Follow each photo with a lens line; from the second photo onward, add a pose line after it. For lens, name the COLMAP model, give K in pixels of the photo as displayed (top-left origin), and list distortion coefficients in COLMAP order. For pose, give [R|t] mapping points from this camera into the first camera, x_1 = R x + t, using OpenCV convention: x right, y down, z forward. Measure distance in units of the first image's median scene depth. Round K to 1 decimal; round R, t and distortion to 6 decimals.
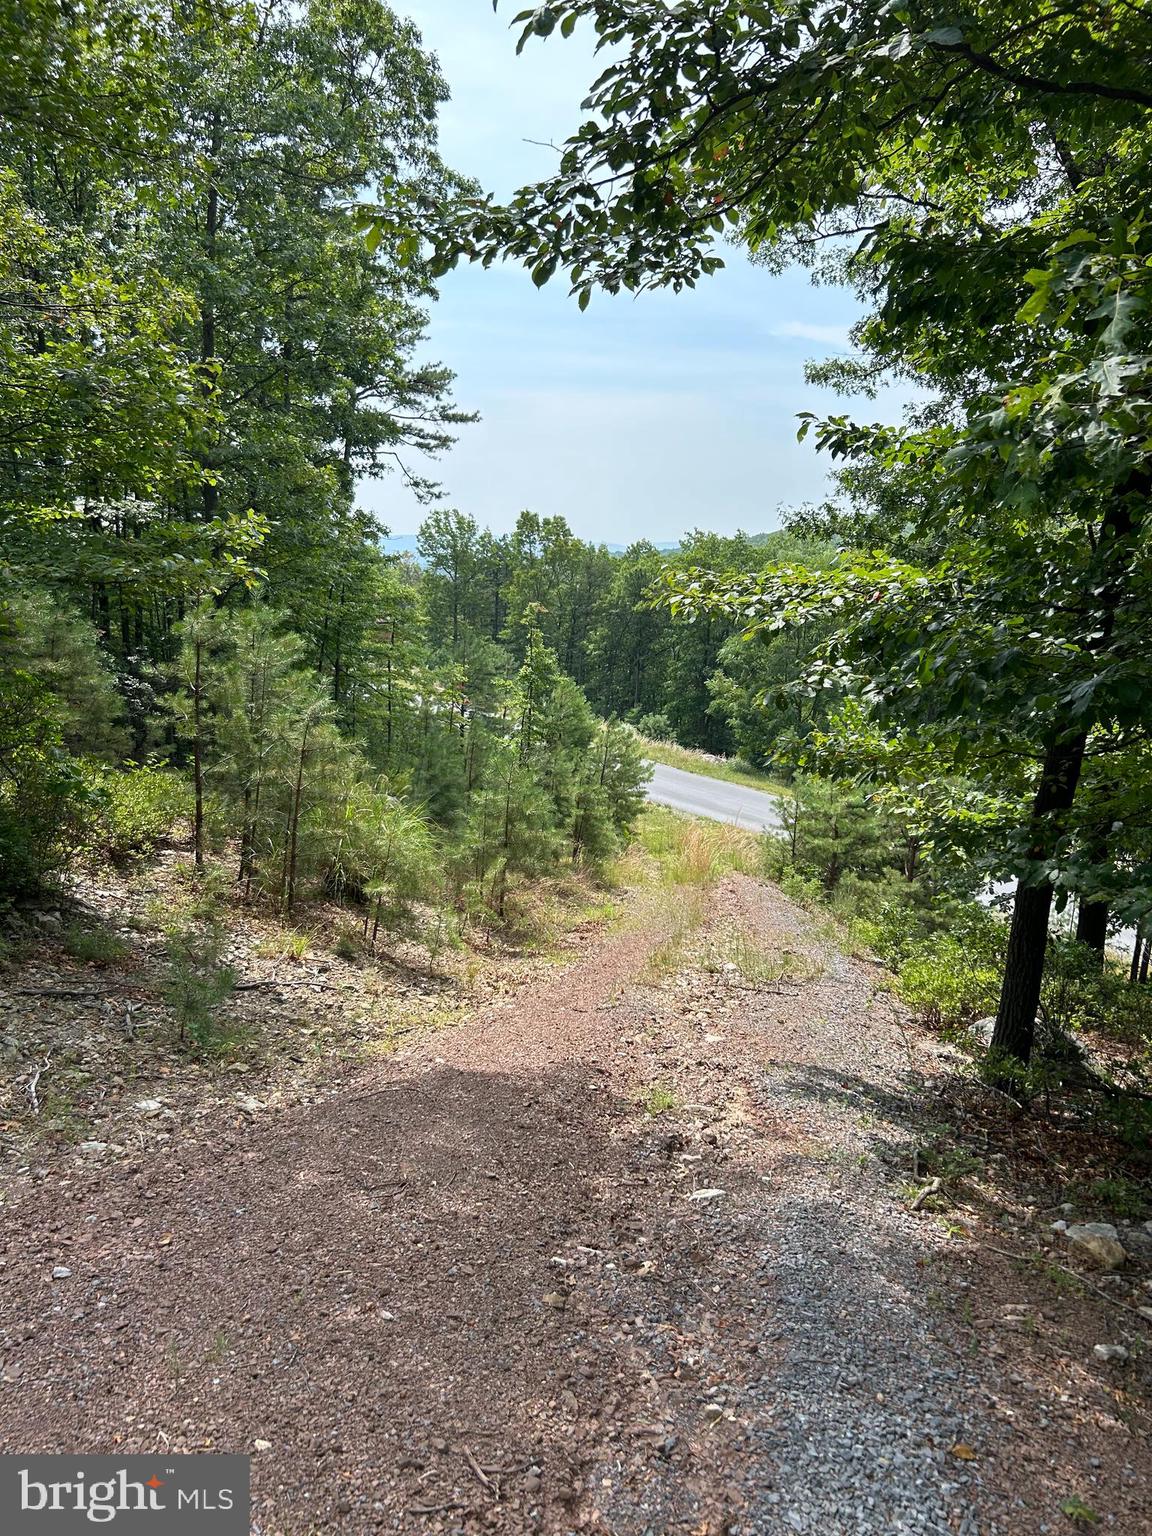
lens RADIAL K [[1167.7, 0, 577.4], [0, 1167.7, 771.5], [0, 0, 1]] dist [0.096243, 0.000638]
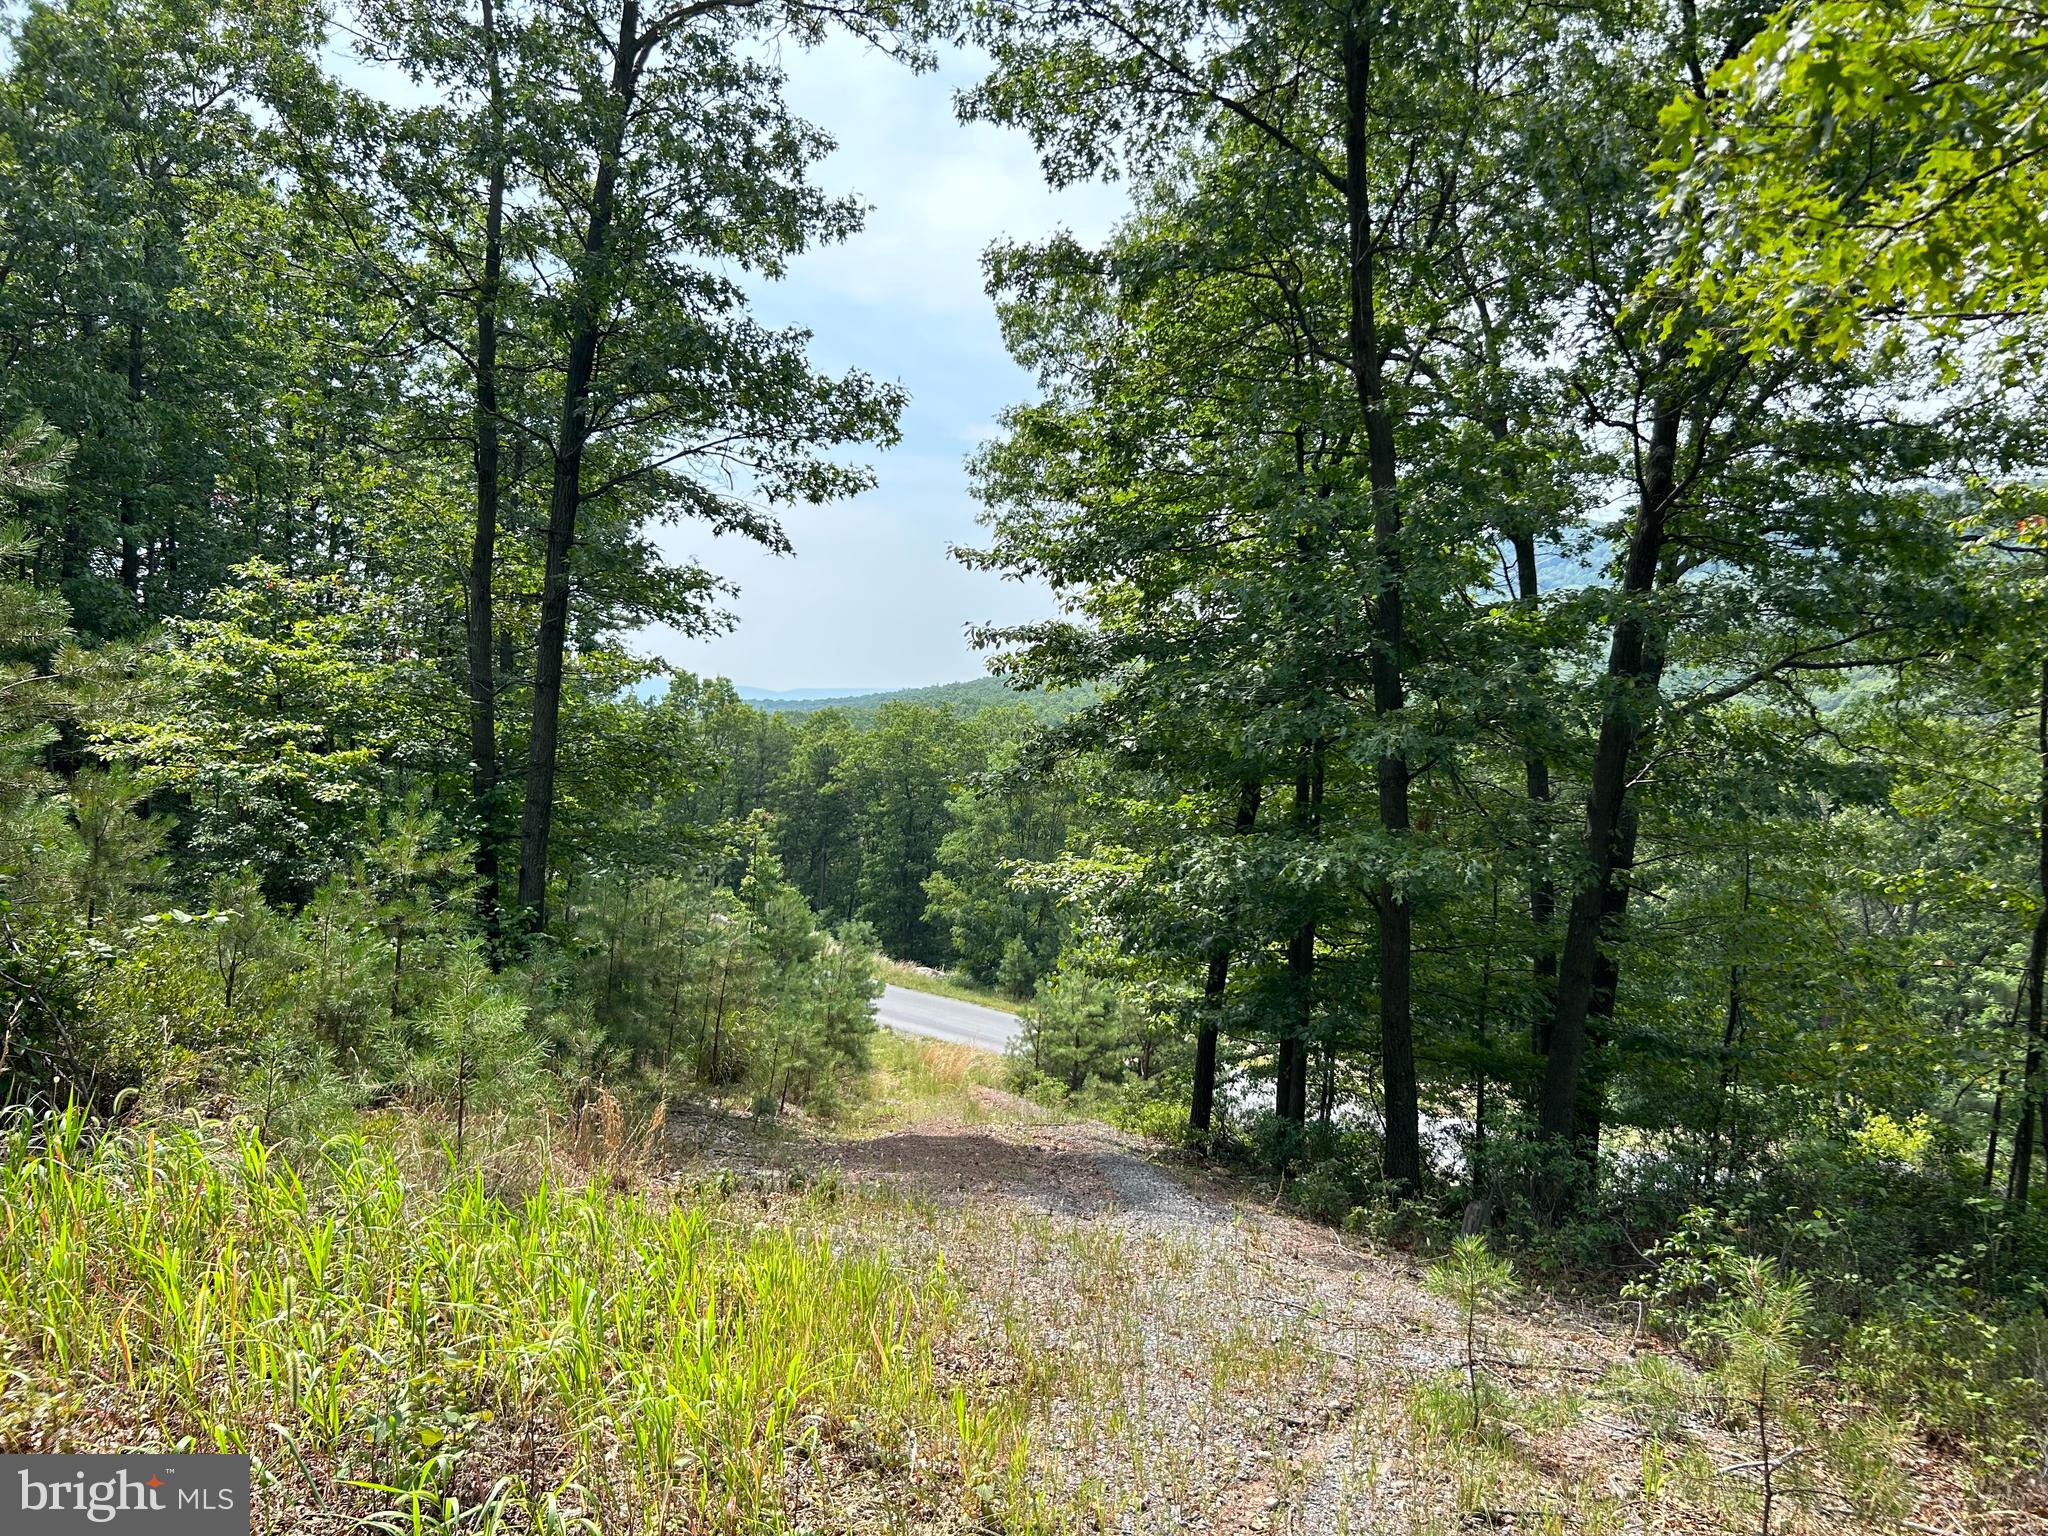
lens RADIAL K [[1556.9, 0, 1022.5], [0, 1556.9, 767.5], [0, 0, 1]] dist [0.096243, 0.000638]
pose [[0.980556, 0.008170, 0.196071, -0.057375], [0.019686, 0.989997, -0.139705, 0.002460], [-0.195252, 0.140848, 0.970587, -0.208293]]
